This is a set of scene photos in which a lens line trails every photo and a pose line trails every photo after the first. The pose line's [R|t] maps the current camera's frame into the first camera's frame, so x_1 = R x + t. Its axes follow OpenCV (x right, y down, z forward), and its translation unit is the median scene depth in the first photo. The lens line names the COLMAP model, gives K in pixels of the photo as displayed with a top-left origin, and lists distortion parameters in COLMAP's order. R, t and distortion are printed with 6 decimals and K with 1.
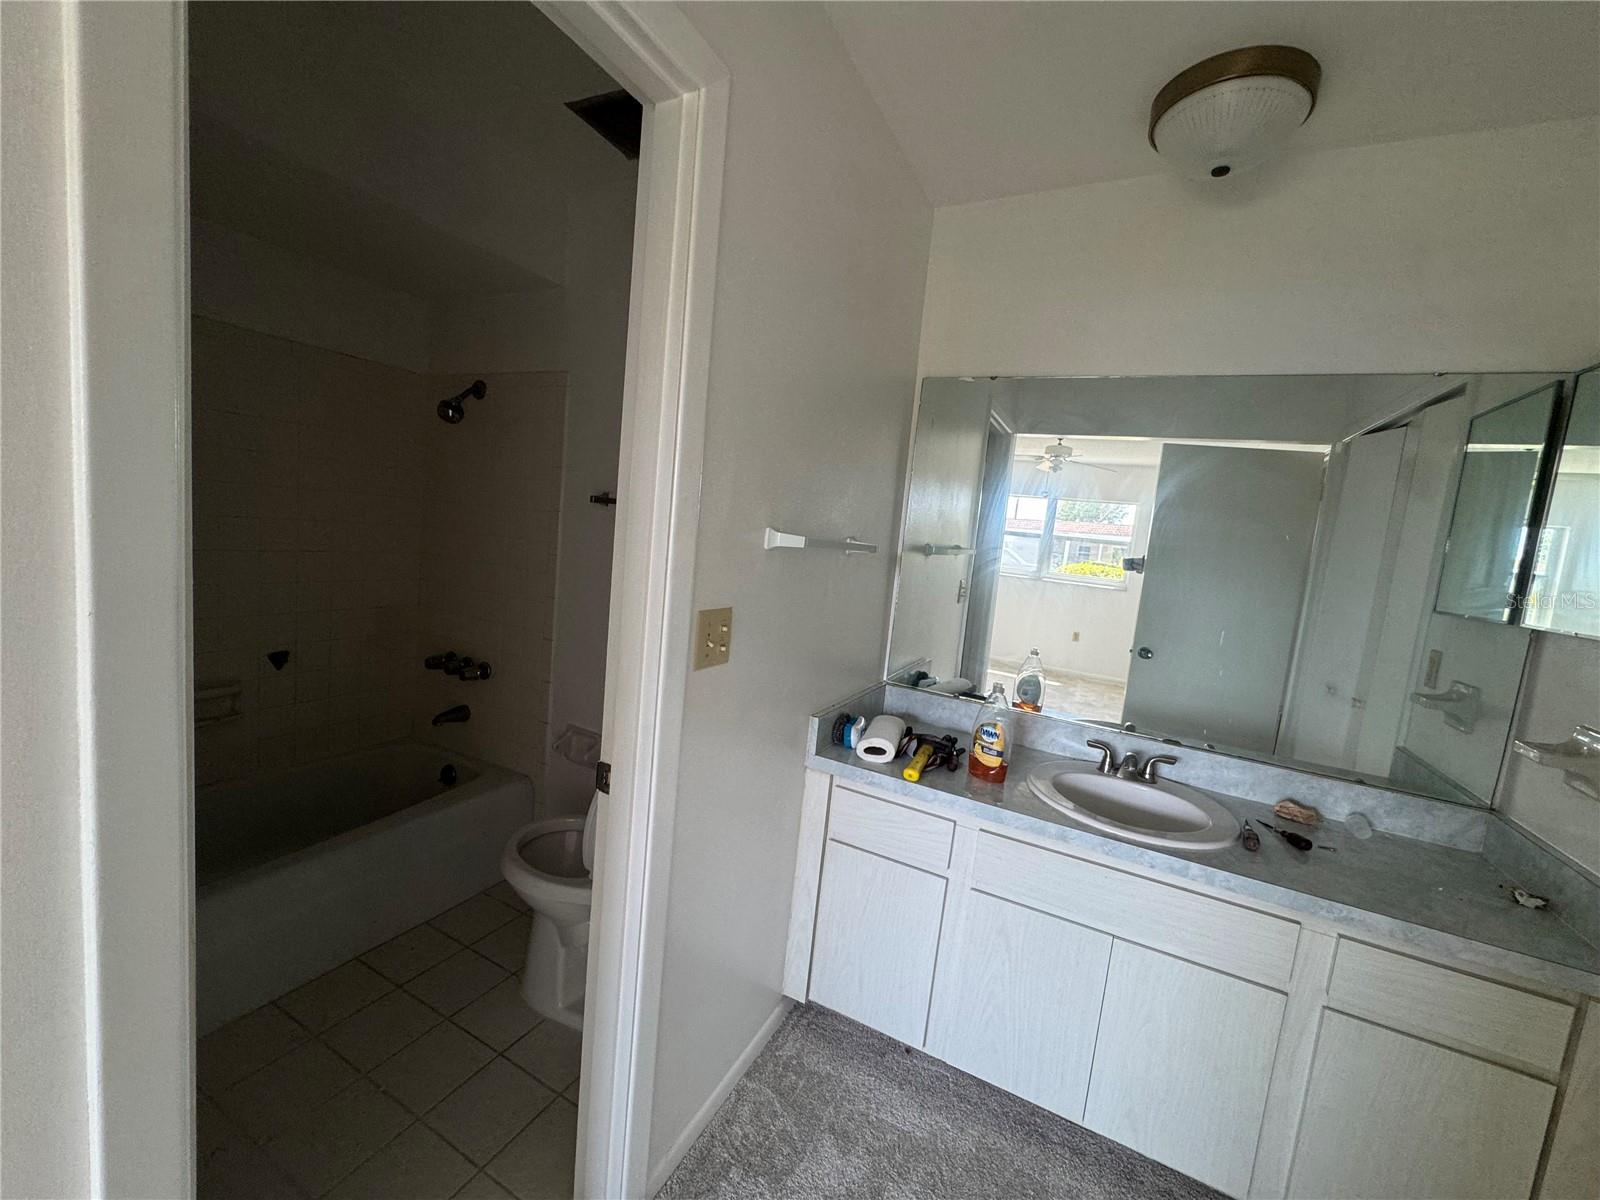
lens RADIAL K [[638.5, 0, 800.6], [0, 638.5, 595.0], [0, 0, 1]] dist [-0.006836, 0.000788]
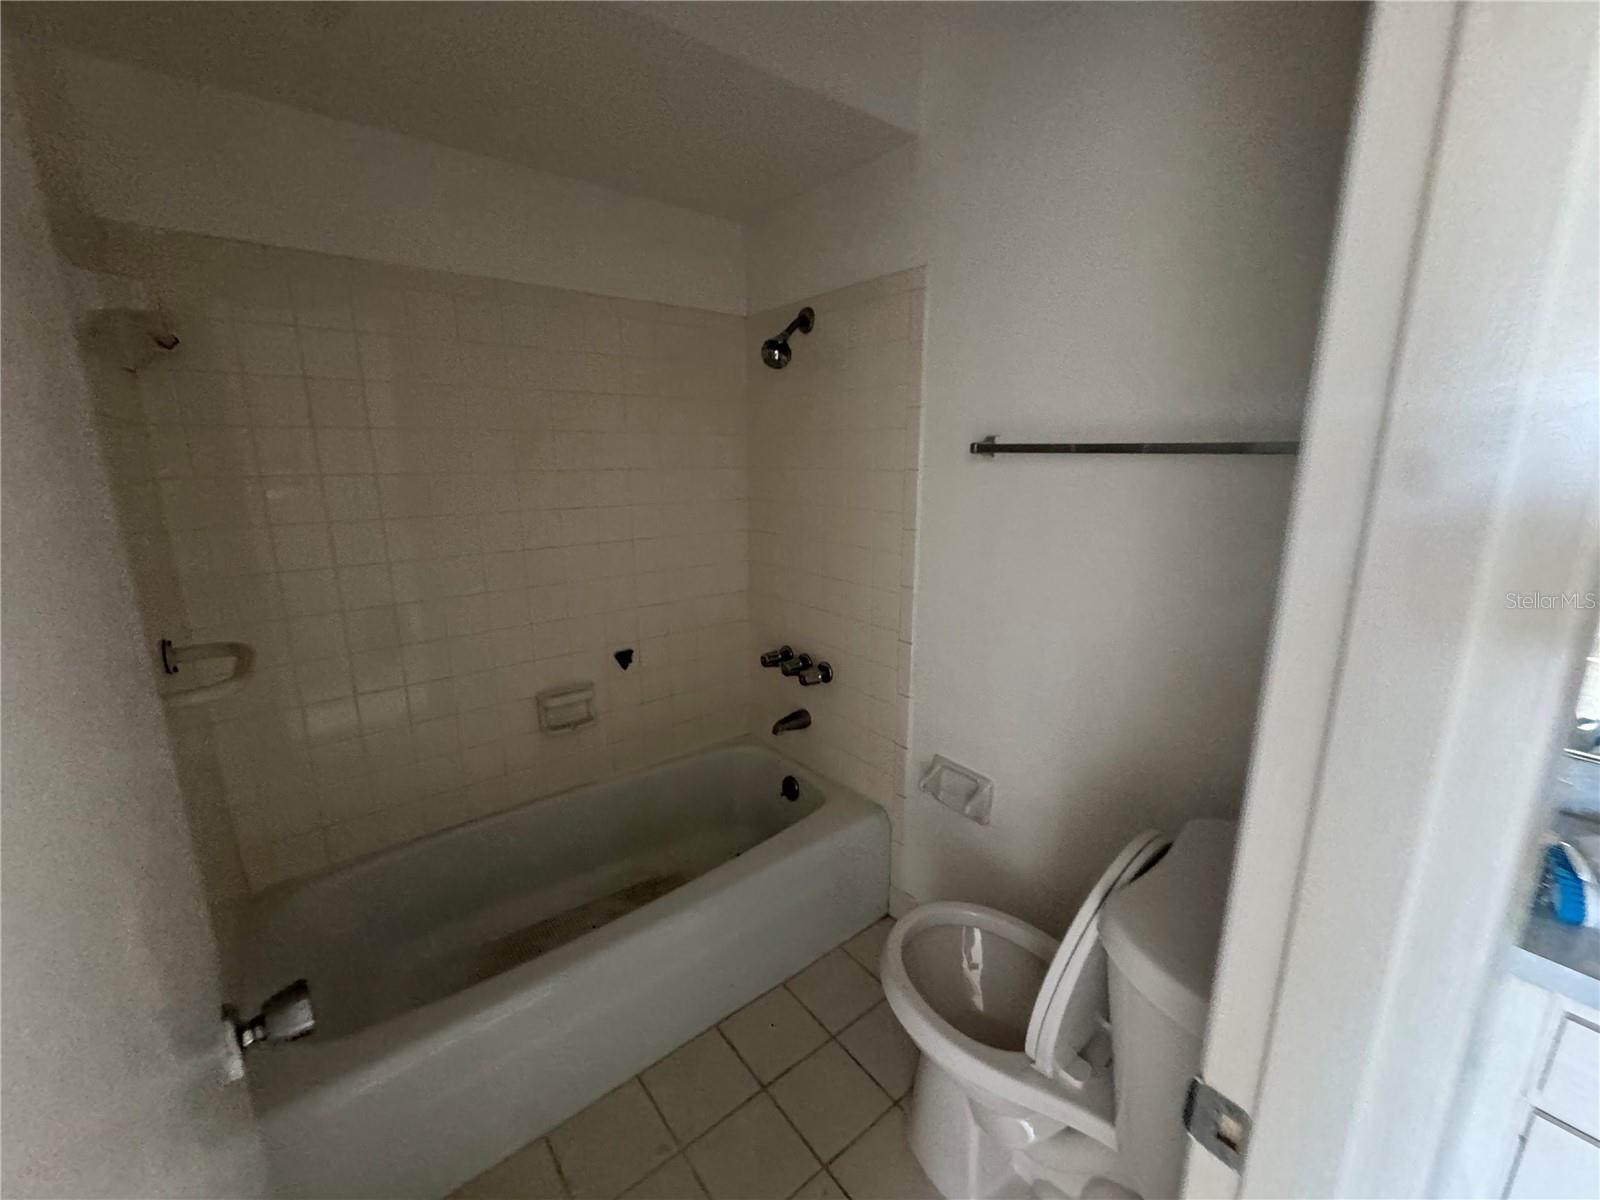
lens RADIAL K [[638.5, 0, 801.0], [0, 638.5, 597.8], [0, 0, 1]] dist [-0.006836, 0.000788]
pose [[0.906329, -0.003305, -0.422560, -0.184828], [0.044709, 0.995107, 0.088110, -0.054508], [0.420202, -0.098749, 0.902042, 0.264982]]
